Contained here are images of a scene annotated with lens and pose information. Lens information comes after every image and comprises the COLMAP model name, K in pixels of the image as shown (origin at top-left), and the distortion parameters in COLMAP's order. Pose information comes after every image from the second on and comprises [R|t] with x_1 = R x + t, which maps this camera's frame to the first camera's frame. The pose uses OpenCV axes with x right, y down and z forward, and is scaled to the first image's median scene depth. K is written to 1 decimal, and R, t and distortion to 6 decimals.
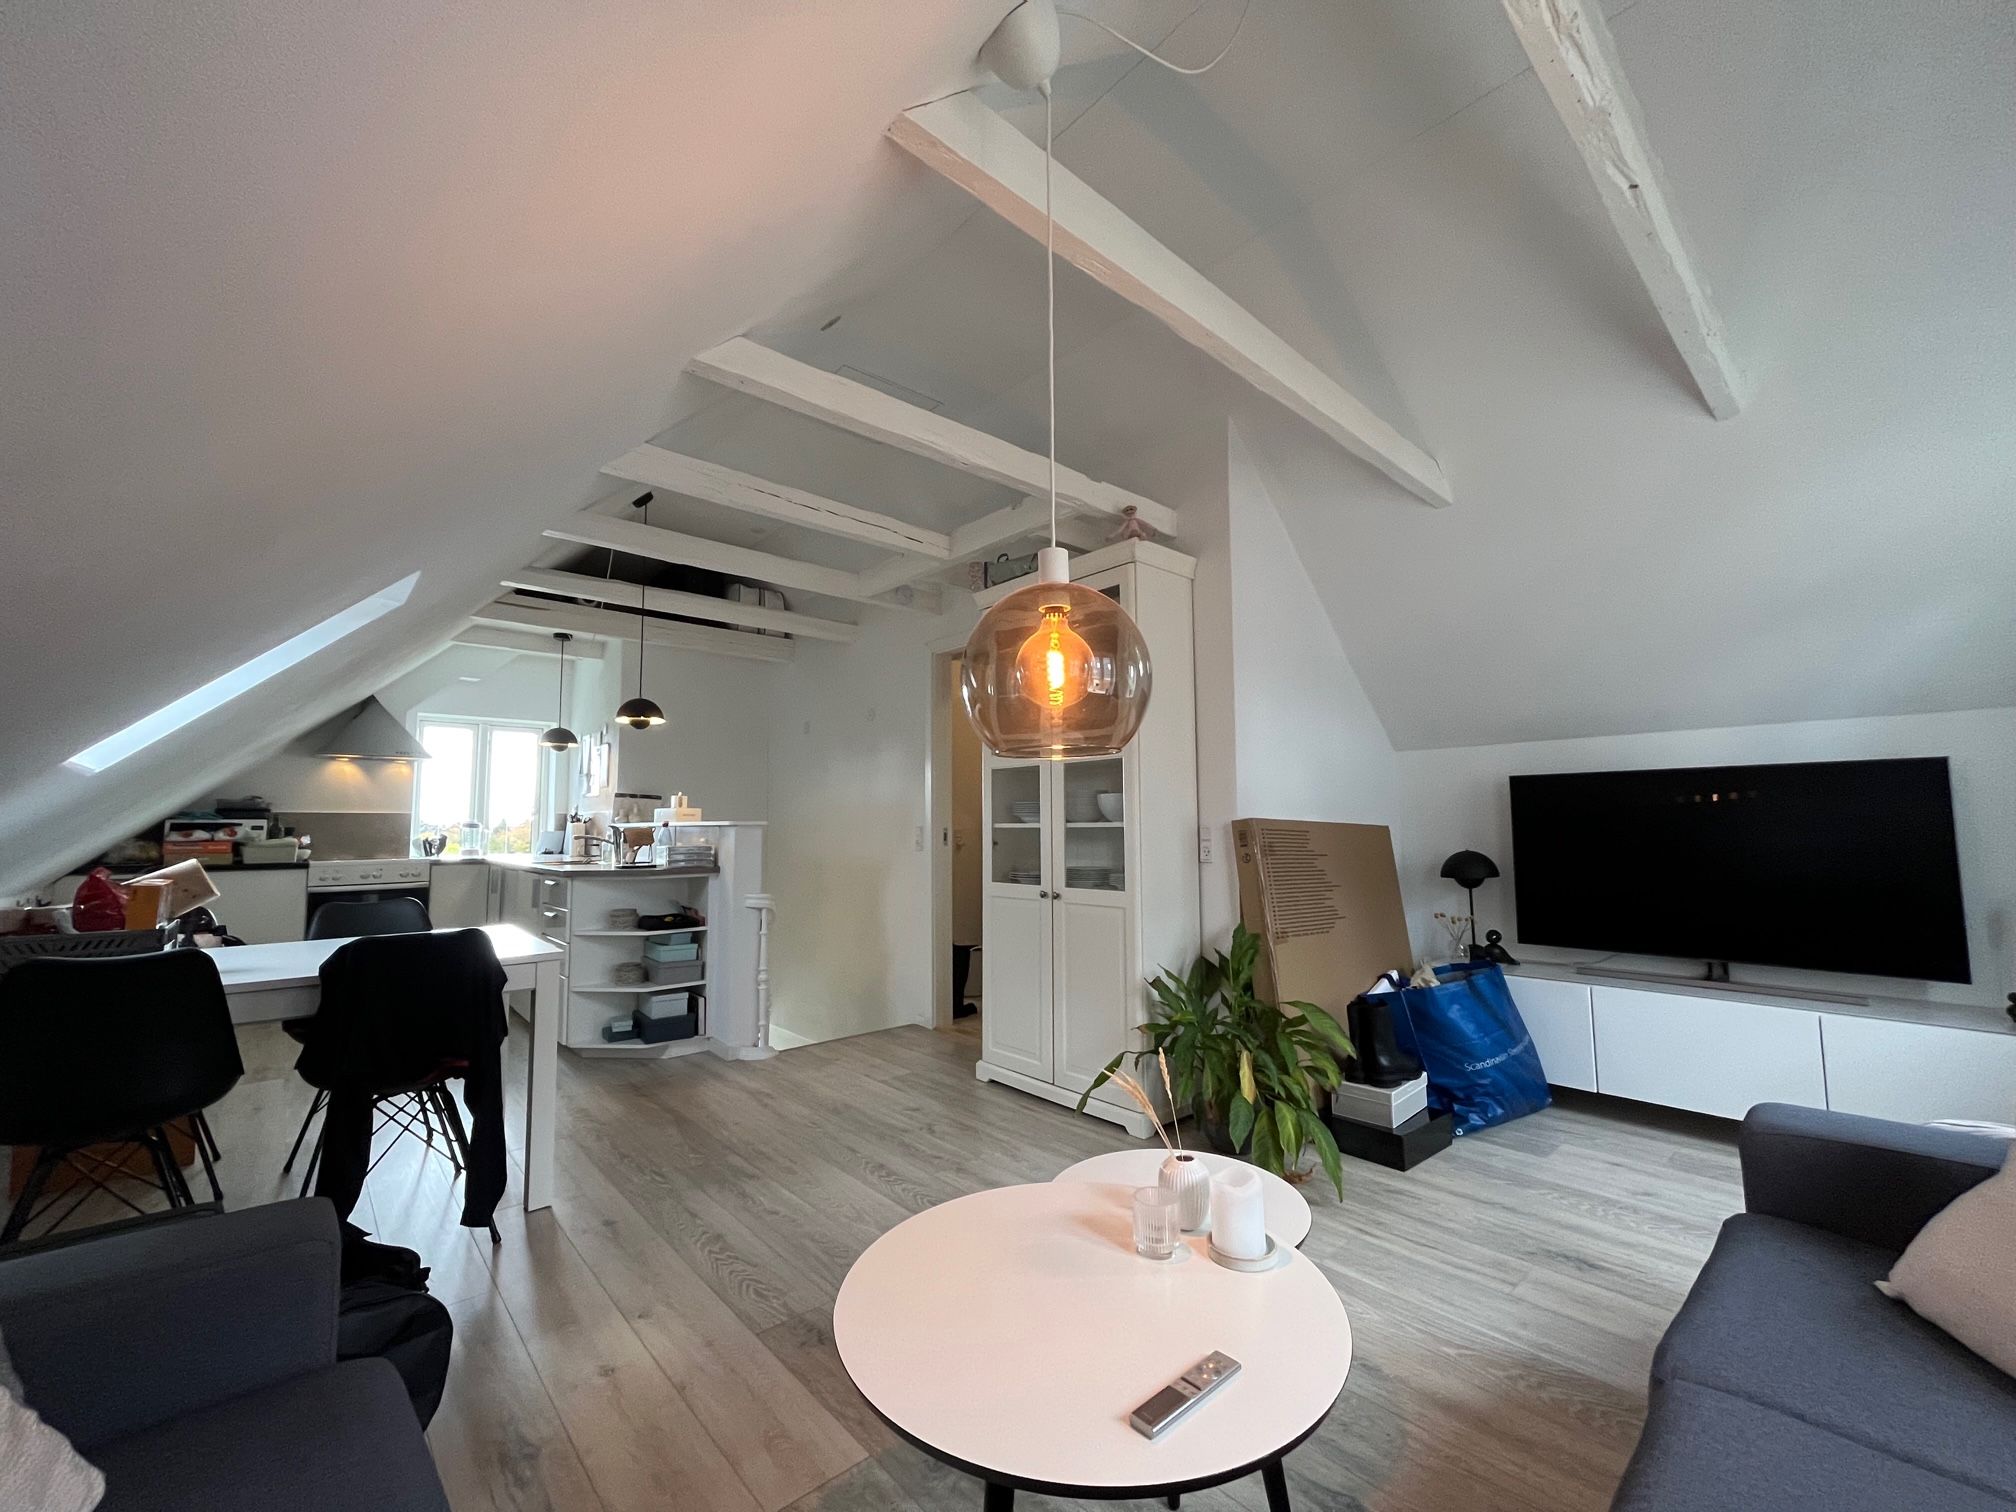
lens RADIAL K [[814.0, 0, 1002.4], [0, 814.0, 760.9], [0, 0, 1]] dist [-0.004222, -0.000332]
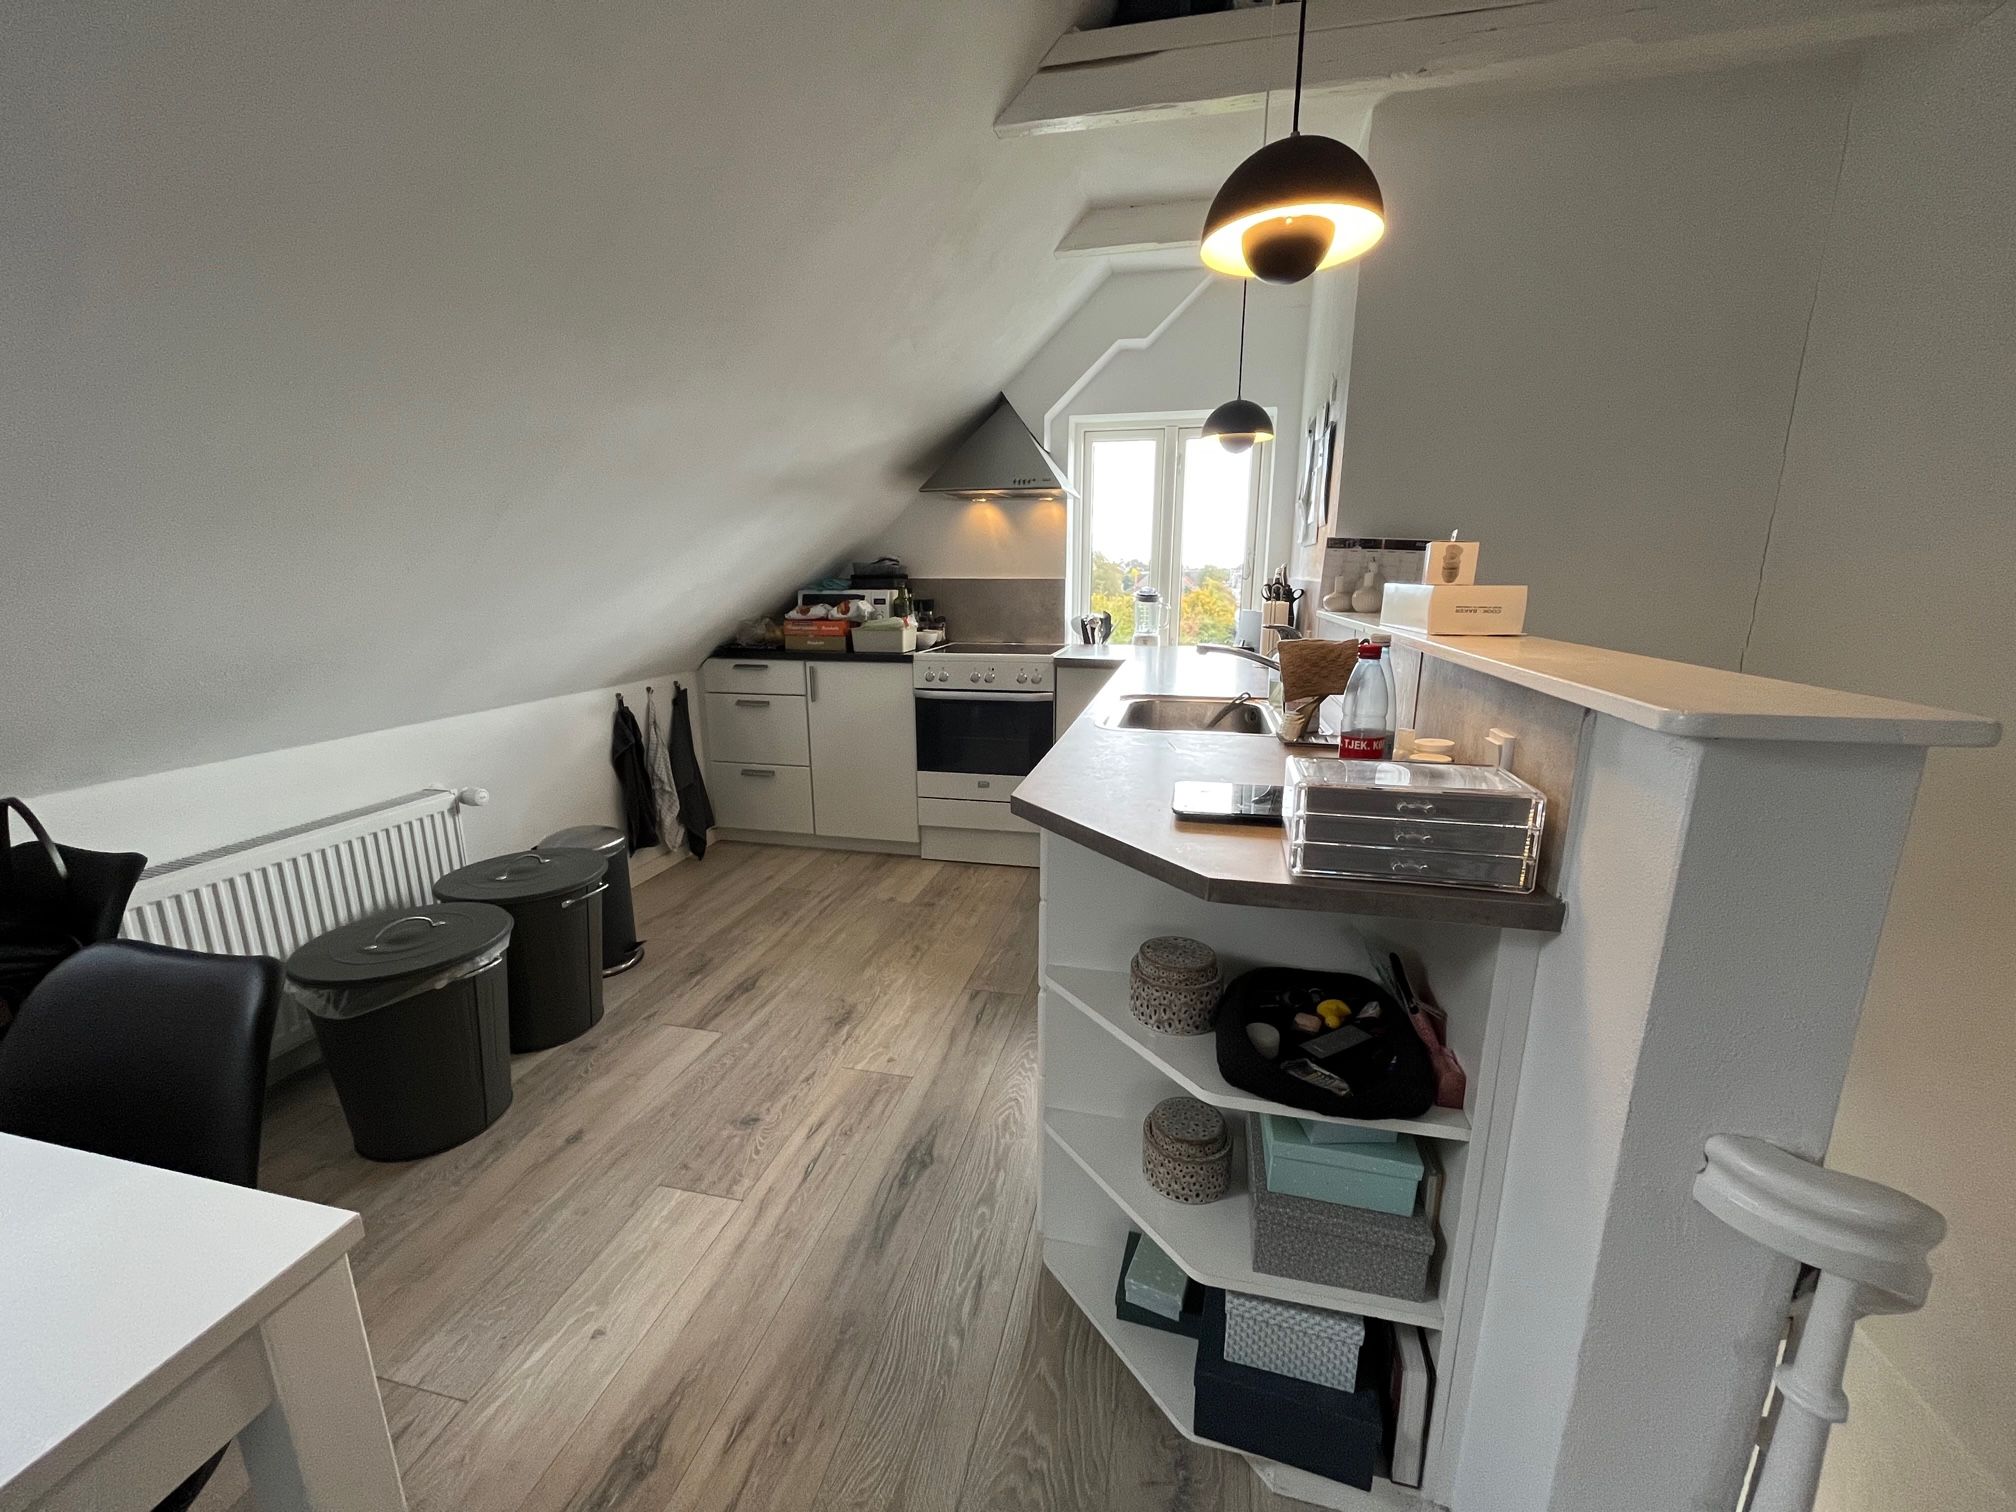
lens RADIAL K [[814.0, 0, 1002.4], [0, 814.0, 760.9], [0, 0, 1]] dist [-0.004222, -0.000332]
pose [[0.573776, 0.187039, -0.797369, -0.281498], [0.063534, 0.960476, 0.271016, 0.034008], [0.816545, -0.206162, 0.539214, 0.808433]]
